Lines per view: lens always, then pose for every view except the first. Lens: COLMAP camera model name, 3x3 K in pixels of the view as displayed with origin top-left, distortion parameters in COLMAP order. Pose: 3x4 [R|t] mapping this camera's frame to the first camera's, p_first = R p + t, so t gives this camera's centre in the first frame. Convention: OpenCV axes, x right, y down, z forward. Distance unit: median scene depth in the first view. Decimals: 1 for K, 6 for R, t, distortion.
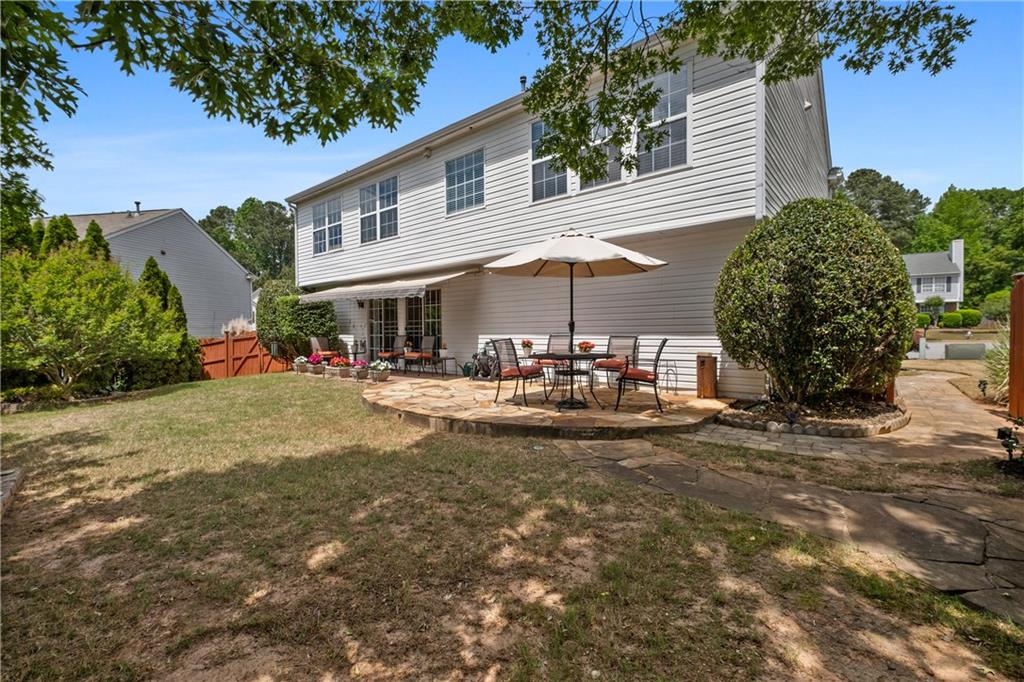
lens RADIAL K [[450.0, 0, 512.0], [0, 450.0, 341.0], [0, 0, 1]] dist [0.001981, 0.000093]
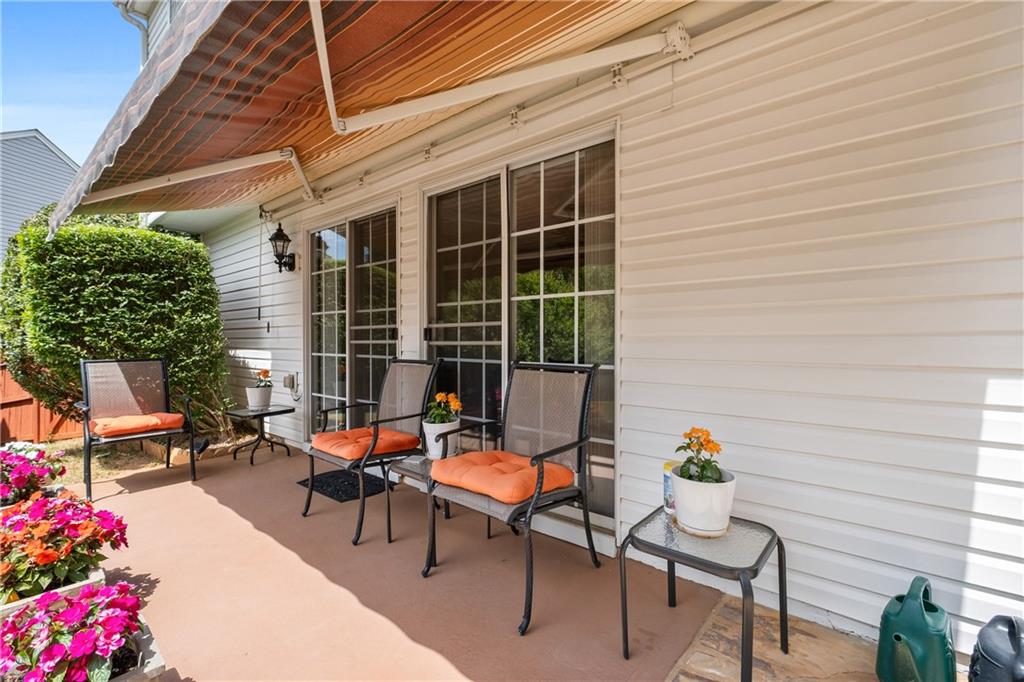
lens RADIAL K [[450.0, 0, 512.0], [0, 450.0, 341.0], [0, 0, 1]] dist [0.001981, 0.000093]
pose [[0.999998, 0.002098, 0.000352, -0.200694], [-0.002096, 0.999992, -0.003541, -0.024064], [-0.000359, 0.003540, 0.999994, 0.793921]]
